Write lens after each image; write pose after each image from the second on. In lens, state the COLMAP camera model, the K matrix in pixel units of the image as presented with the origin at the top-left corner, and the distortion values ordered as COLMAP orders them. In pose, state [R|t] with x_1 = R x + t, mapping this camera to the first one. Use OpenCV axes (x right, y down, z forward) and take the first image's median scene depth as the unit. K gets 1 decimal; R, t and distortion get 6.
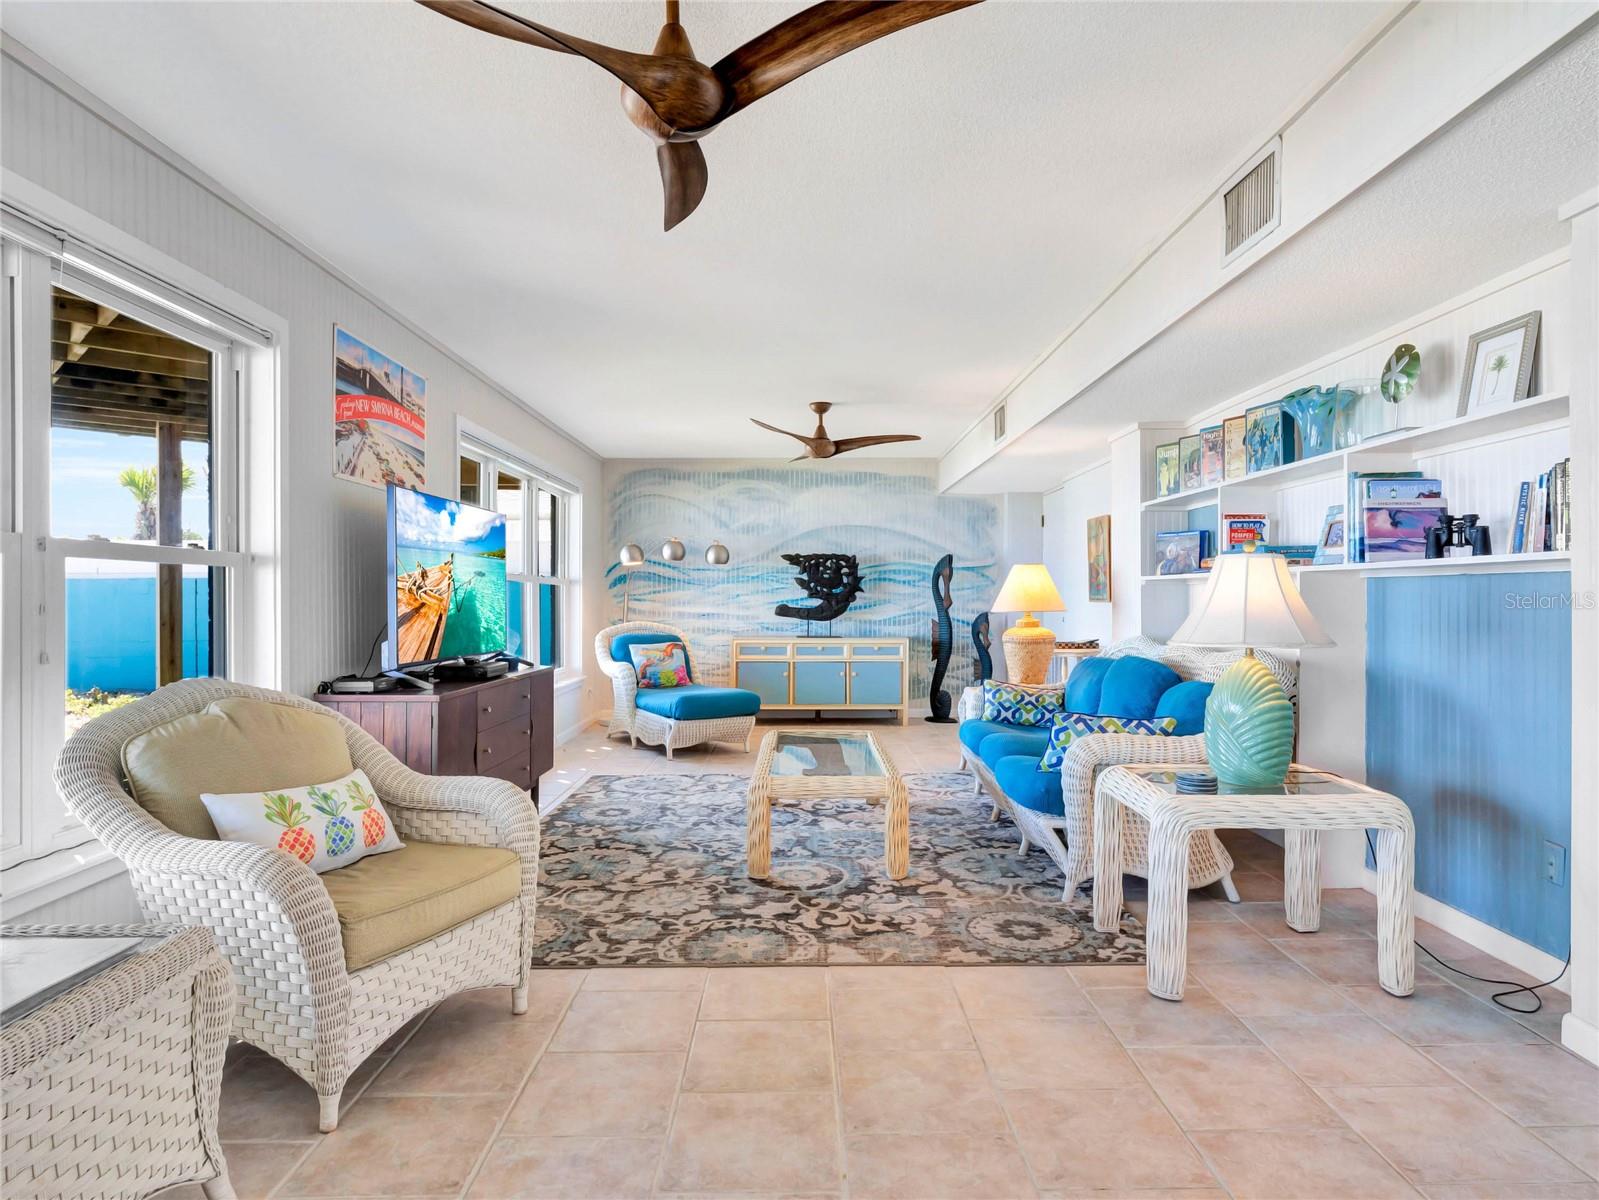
lens RADIAL K [[948.2, 0, 796.9], [0, 948.2, 606.7], [0, 0, 1]] dist [0.004394, -0.001469]
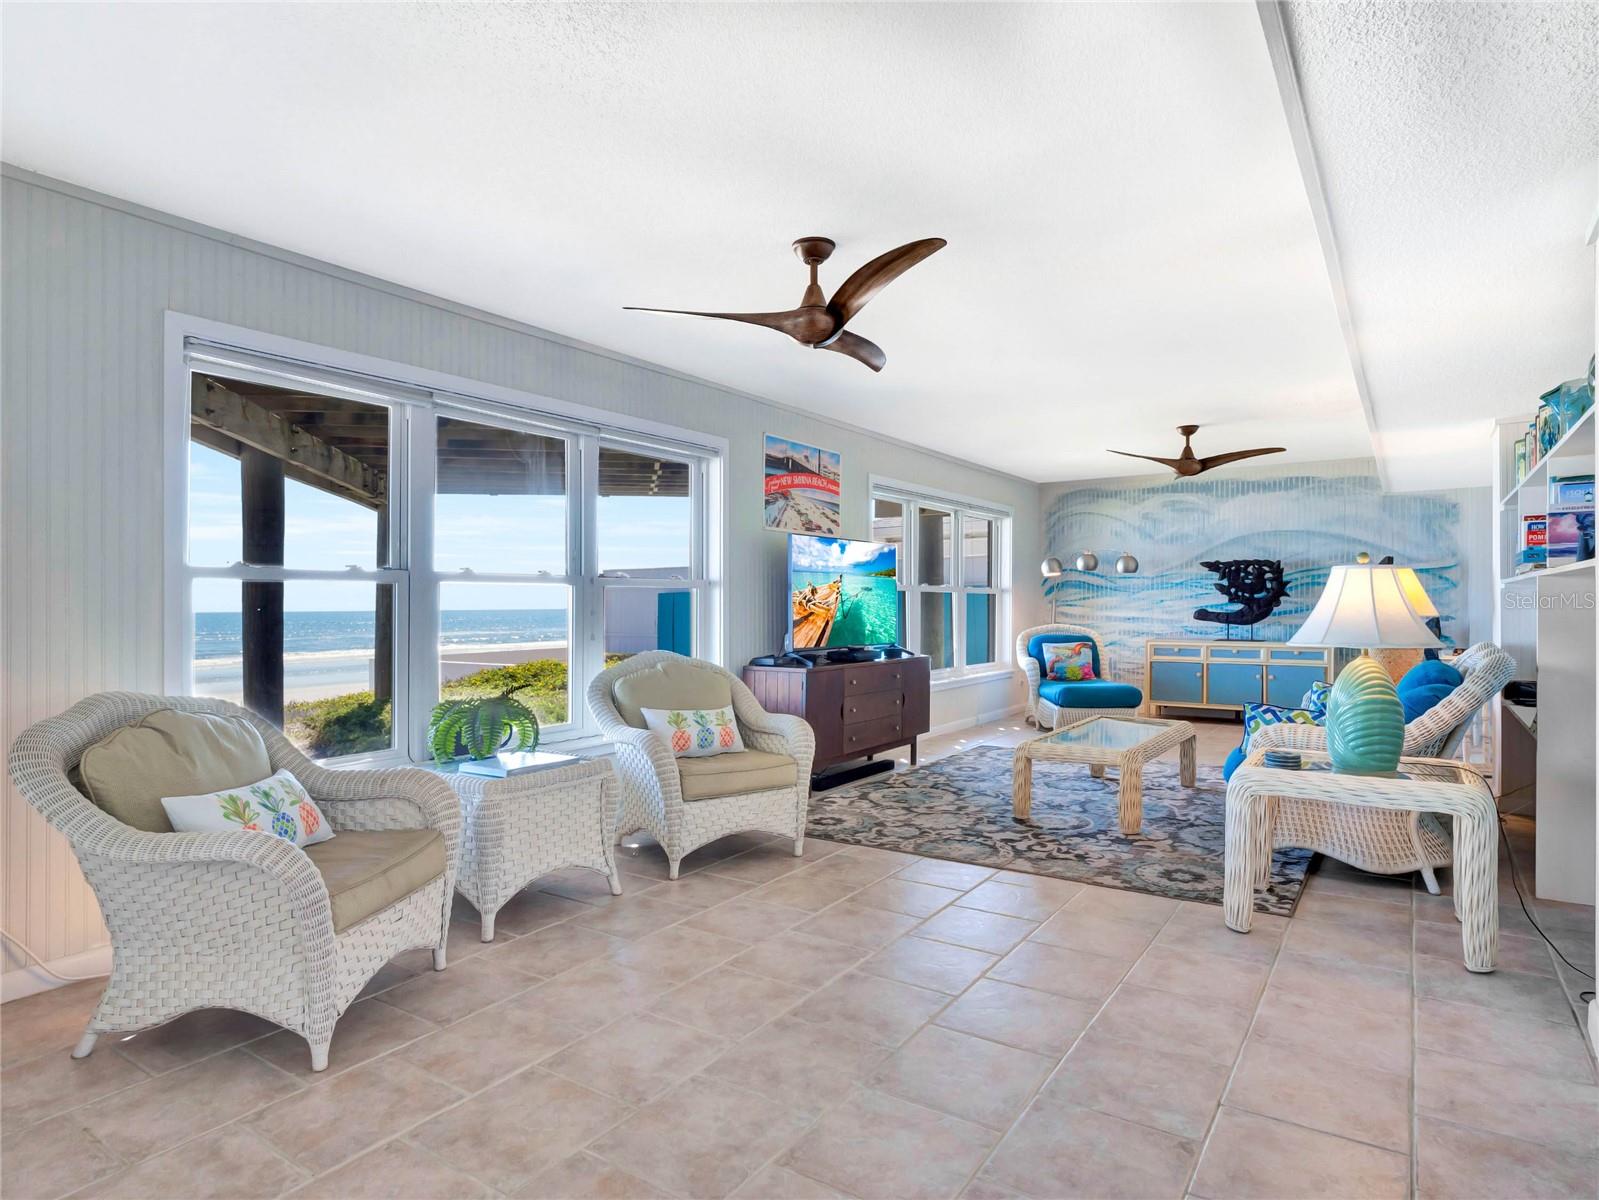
lens RADIAL K [[948.2, 0, 803.8], [0, 948.2, 601.1], [0, 0, 1]] dist [0.004394, -0.001469]
pose [[0.814471, -0.006379, -0.580170, 0.458240], [0.000393, 0.999945, -0.010444, -0.000971], [0.580205, 0.008278, 0.814429, -0.234141]]
